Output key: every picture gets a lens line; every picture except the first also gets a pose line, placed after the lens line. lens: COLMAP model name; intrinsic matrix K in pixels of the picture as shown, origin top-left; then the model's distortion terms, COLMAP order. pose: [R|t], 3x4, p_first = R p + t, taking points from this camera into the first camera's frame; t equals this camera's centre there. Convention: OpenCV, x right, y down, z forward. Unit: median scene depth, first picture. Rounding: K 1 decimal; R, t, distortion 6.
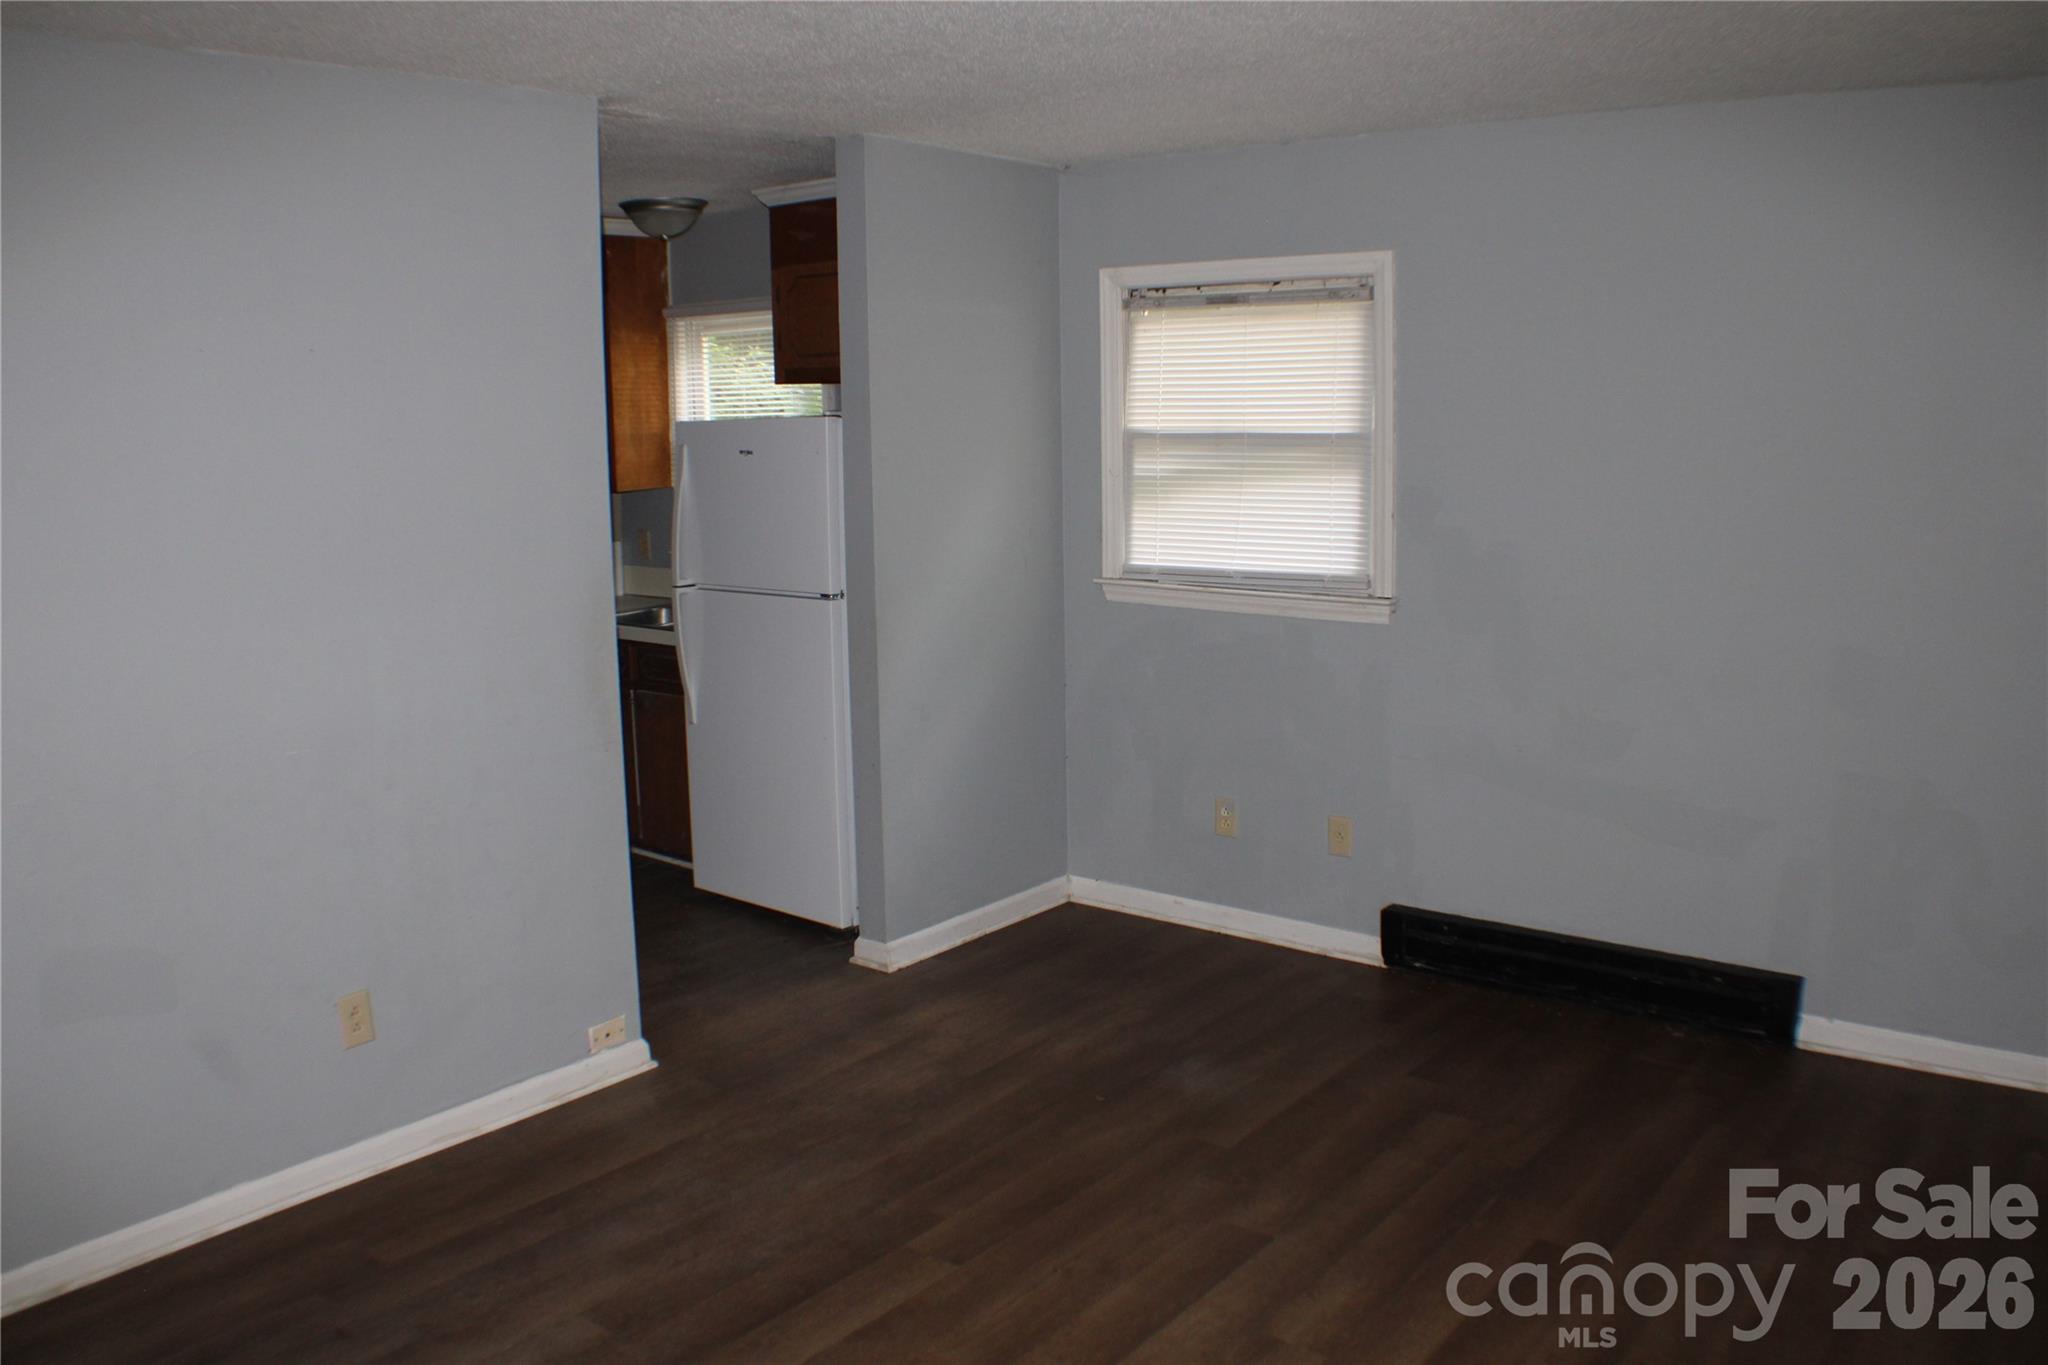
lens RADIAL K [[1628.7, 0, 1016.9], [0, 1628.7, 658.4], [0, 0, 1]] dist [-0.210373, 0.080547]
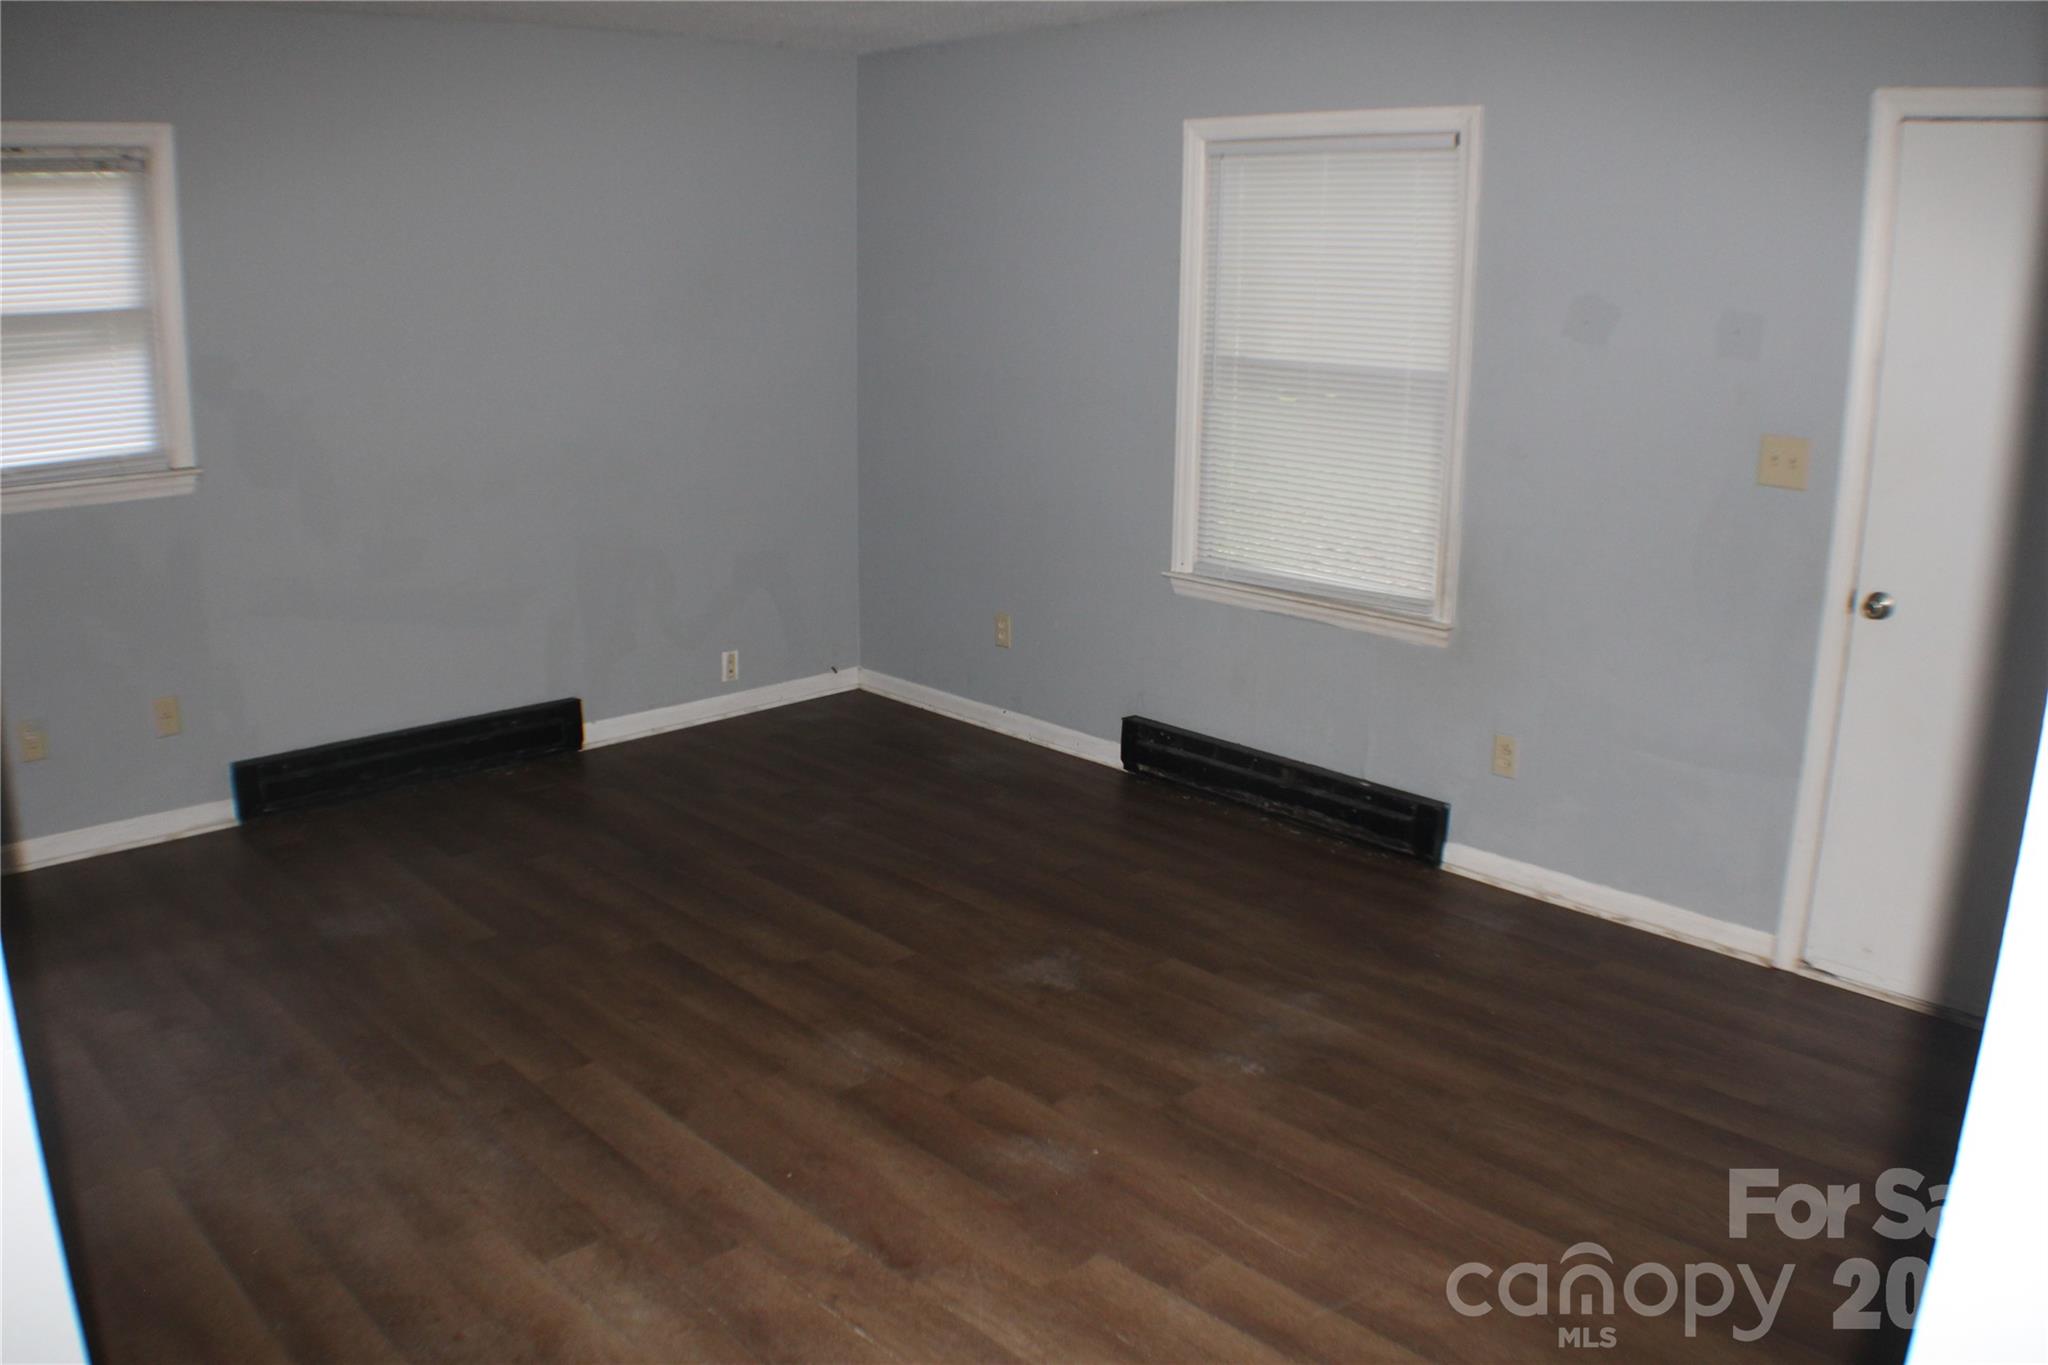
lens RADIAL K [[1628.7, 0, 1016.9], [0, 1628.7, 658.4], [0, 0, 1]] dist [-0.210373, 0.080547]
pose [[0.132477, -0.214104, 0.967786, -0.686804], [0.143809, 0.970212, 0.194956, -0.035786], [-0.980698, 0.113349, 0.159321, 0.358246]]
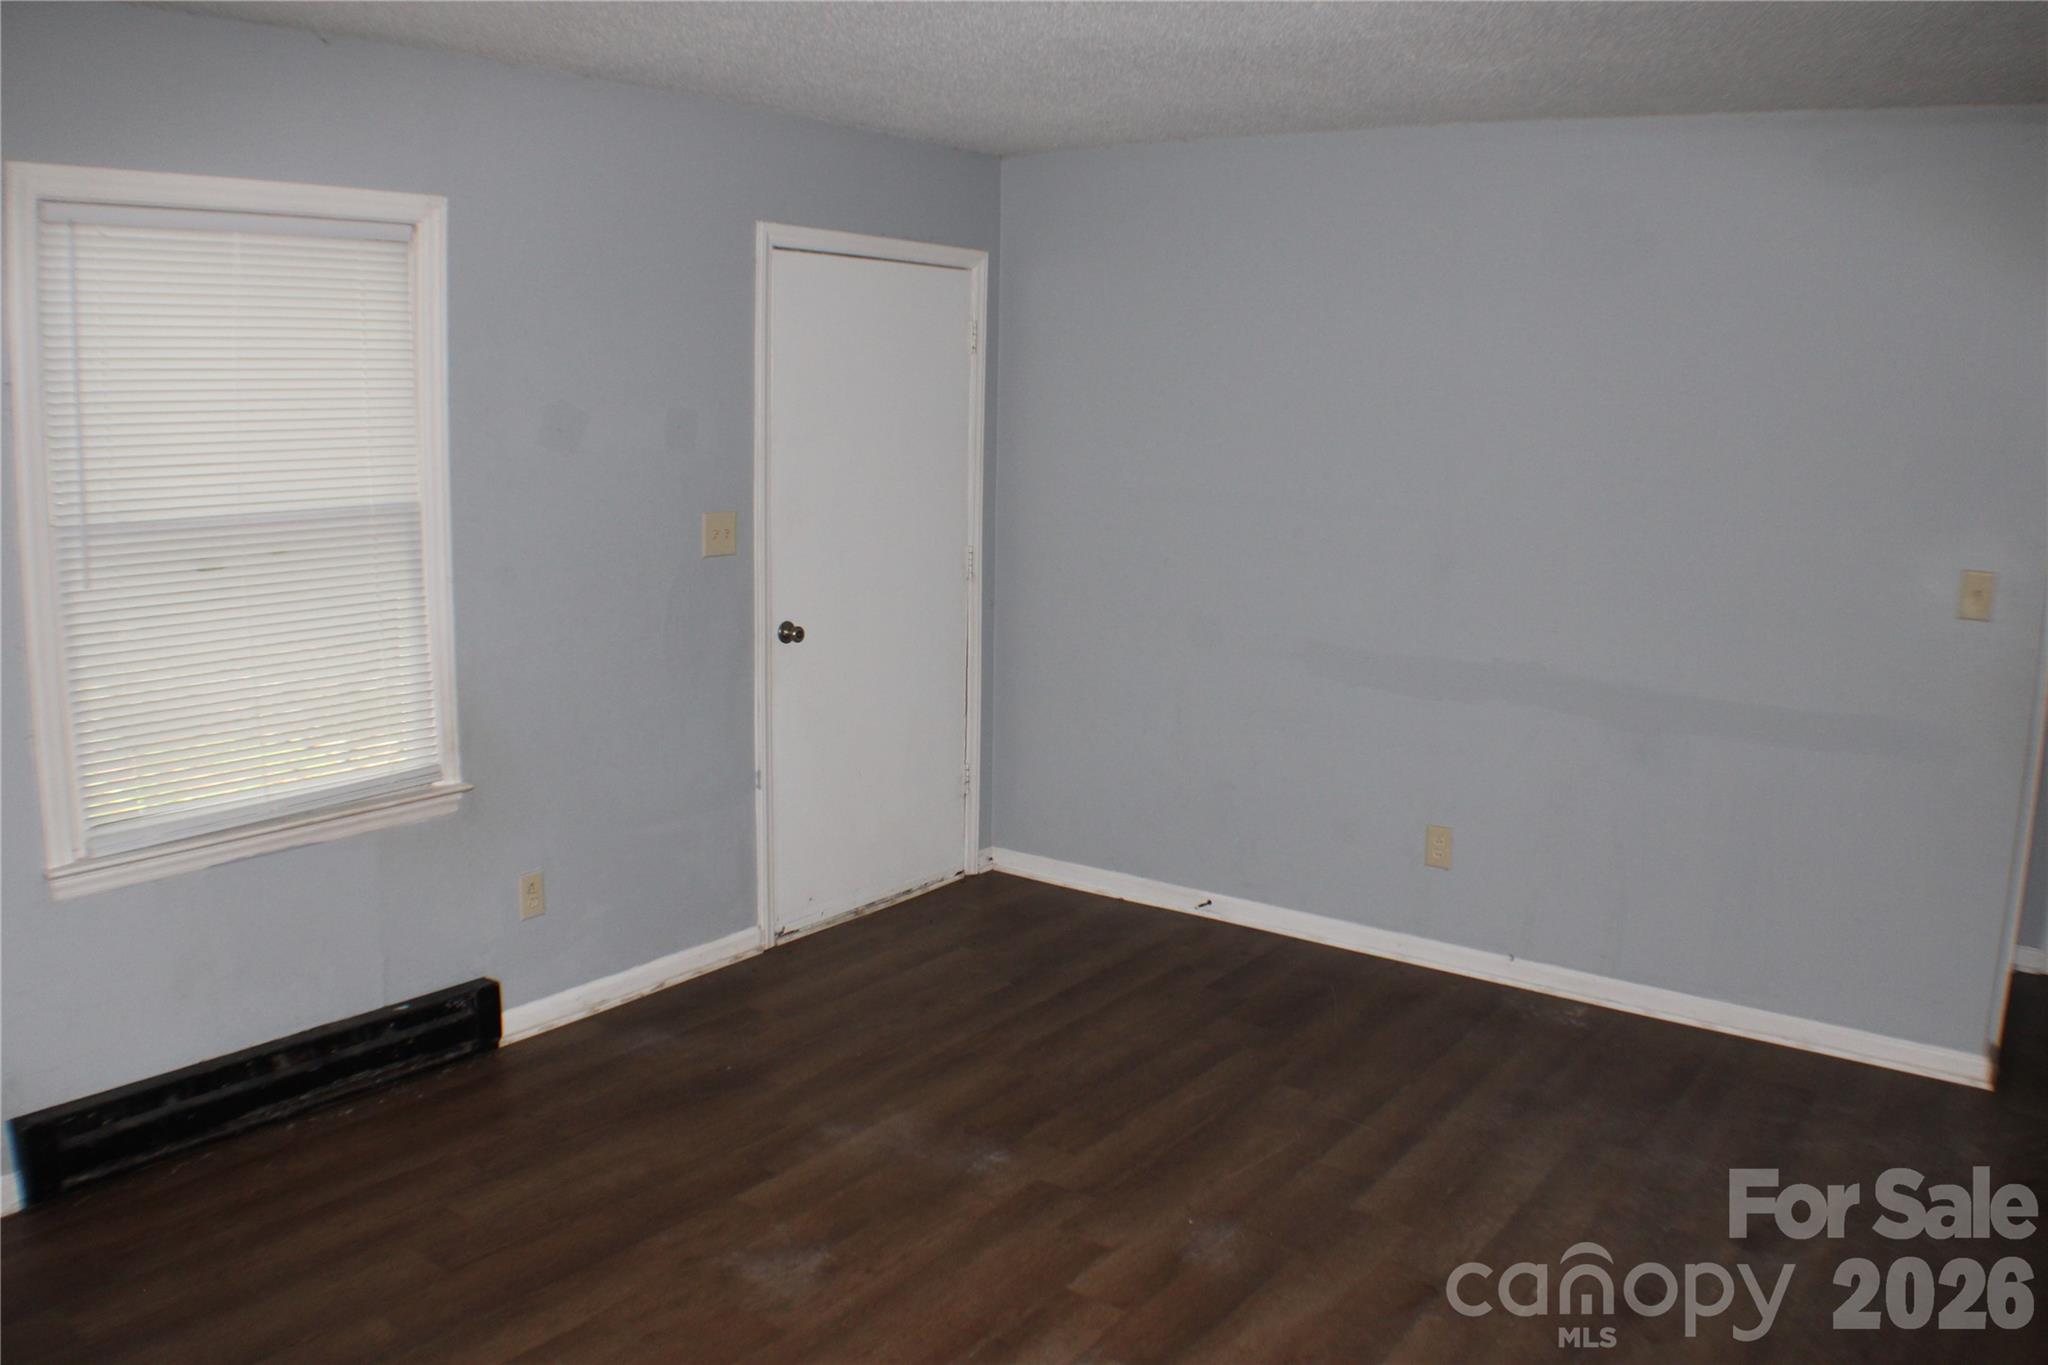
lens RADIAL K [[1628.7, 0, 1016.9], [0, 1628.7, 658.4], [0, 0, 1]] dist [-0.210373, 0.080547]
pose [[-0.999053, 0.007534, -0.042846, 0.041896], [-0.006581, 0.947386, 0.320025, -0.165910], [0.043003, 0.320004, -0.946440, 1.054980]]
